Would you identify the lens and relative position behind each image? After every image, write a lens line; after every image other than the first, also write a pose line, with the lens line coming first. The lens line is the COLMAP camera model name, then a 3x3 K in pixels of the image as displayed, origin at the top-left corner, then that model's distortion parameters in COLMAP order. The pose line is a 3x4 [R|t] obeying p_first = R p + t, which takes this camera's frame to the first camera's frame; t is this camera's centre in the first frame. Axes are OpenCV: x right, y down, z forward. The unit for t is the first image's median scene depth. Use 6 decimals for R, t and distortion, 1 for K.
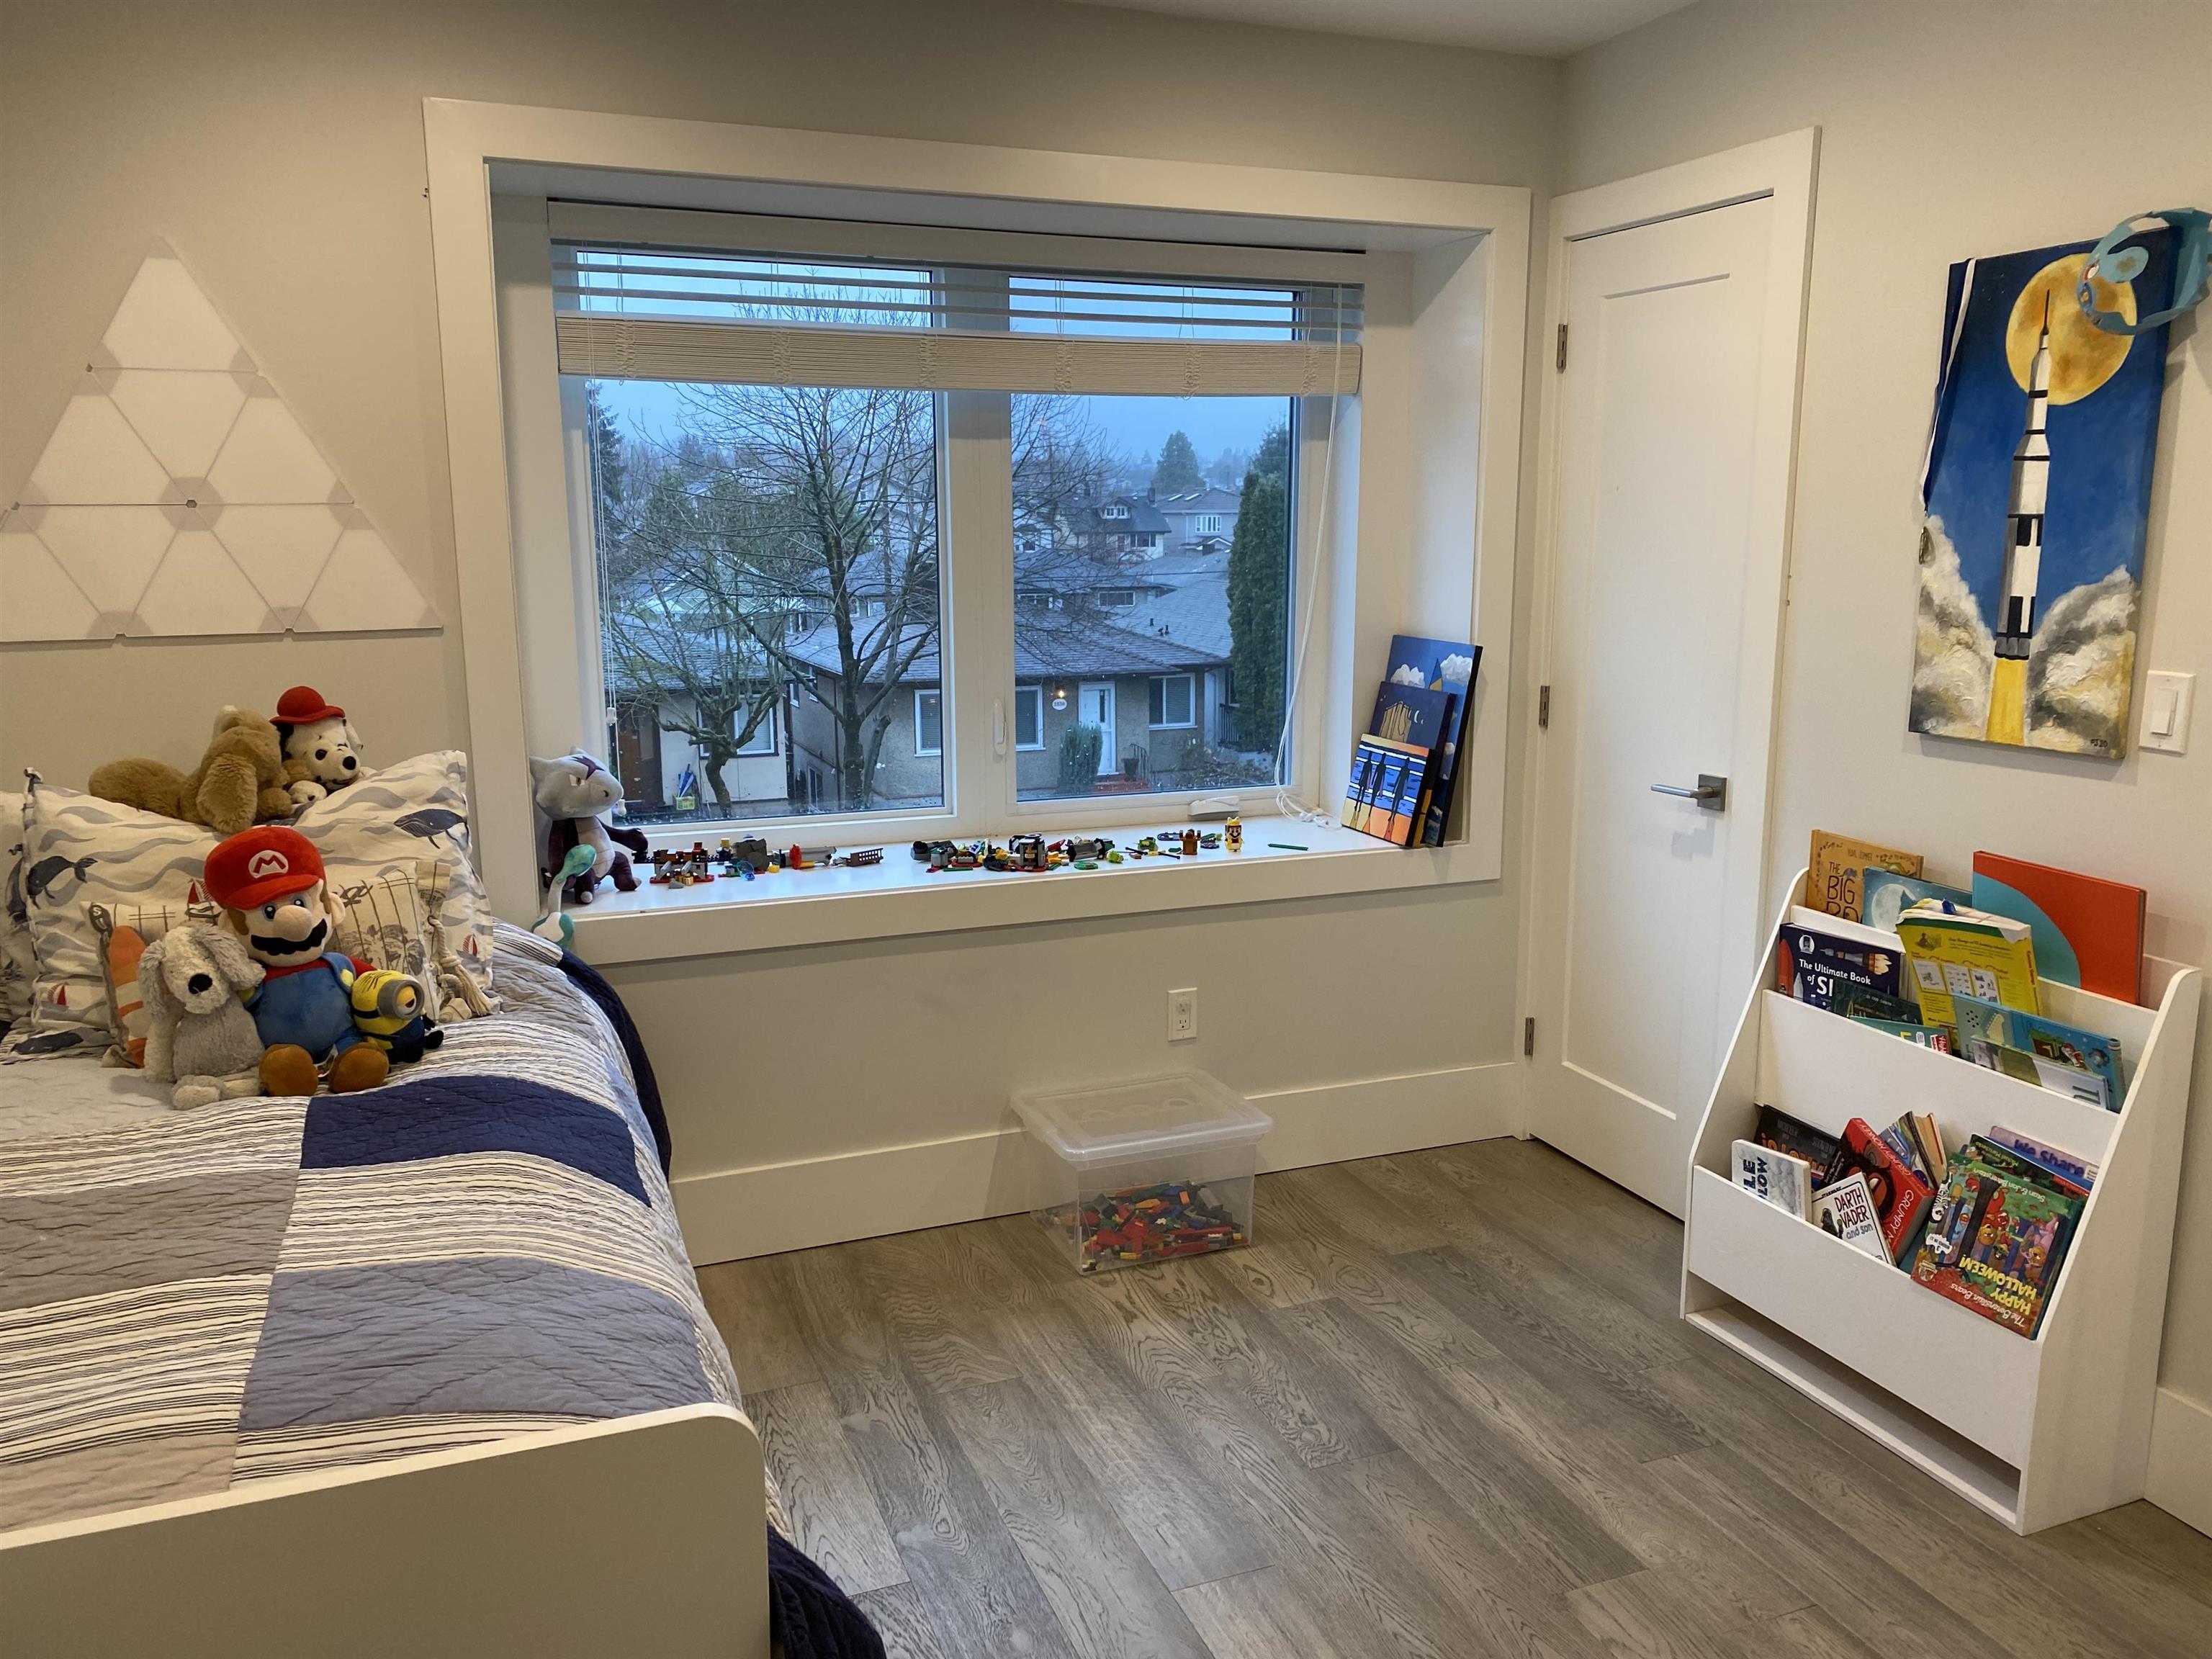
lens RADIAL K [[1676.4, 0, 1109.1], [0, 1676.4, 833.8], [0, 0, 1]] dist [0.031025, -0.019765]
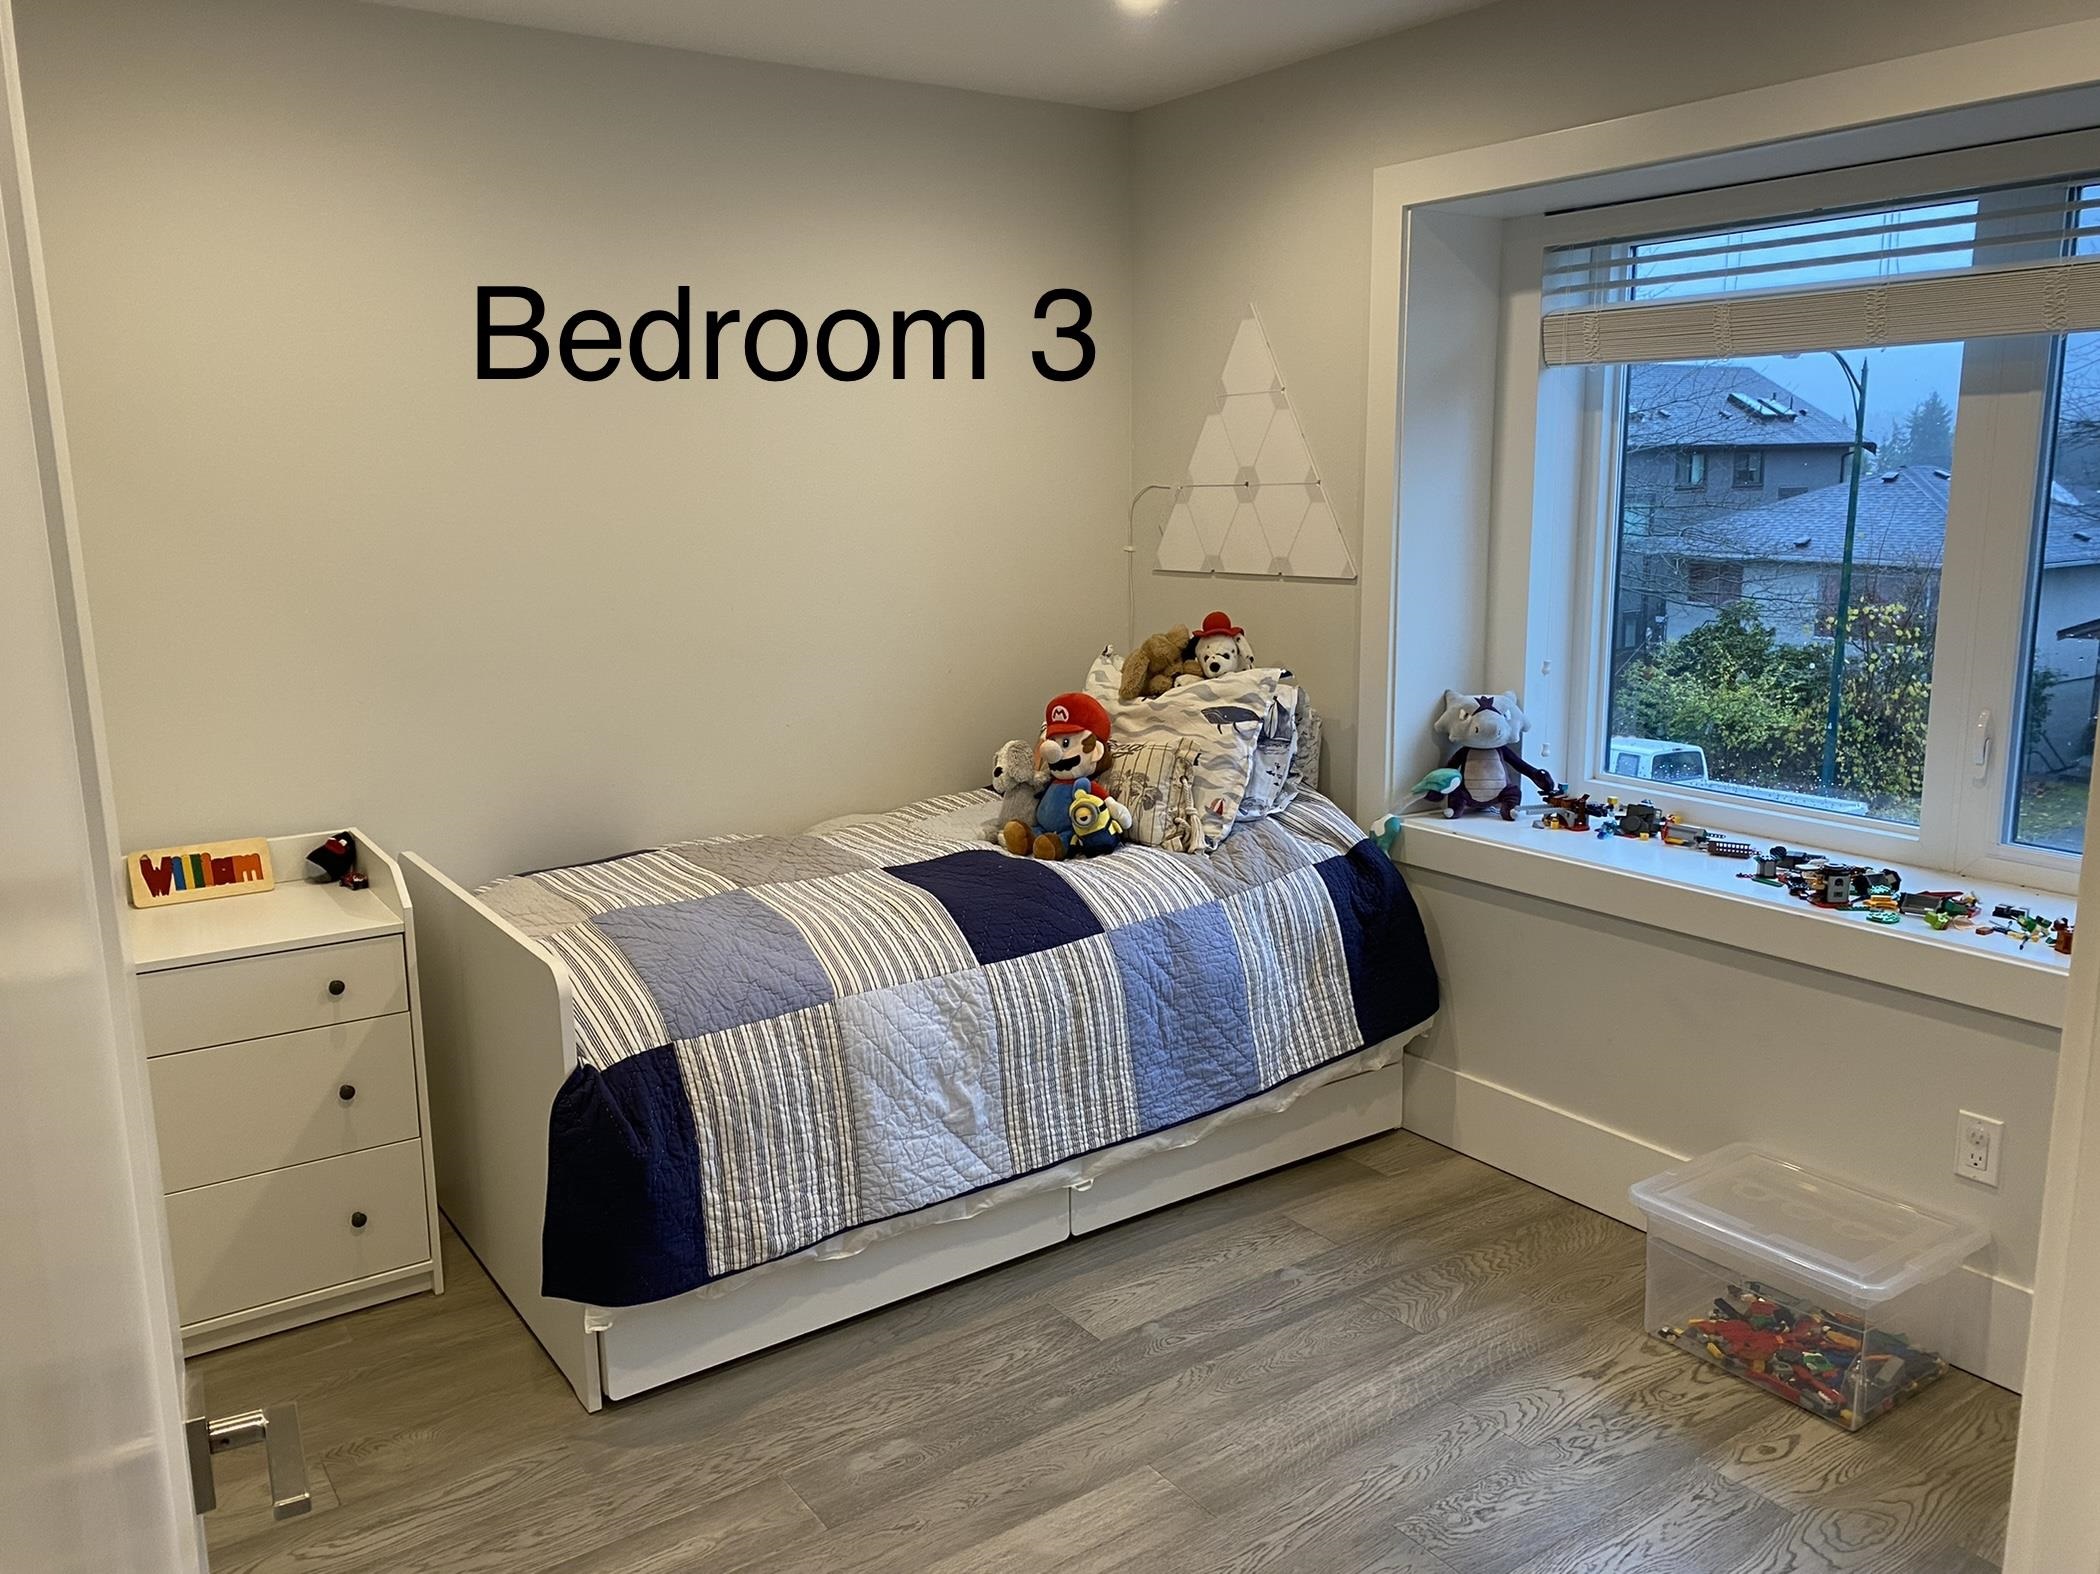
lens RADIAL K [[1591.5, 0, 1052.7], [0, 1591.5, 787.0], [0, 0, 1]] dist [0.031025, -0.019765]
pose [[0.236635, 0.189637, -0.952912, 0.777379], [-0.170940, 0.973595, 0.151304, -0.115668], [0.956443, 0.127087, 0.262803, 0.488711]]
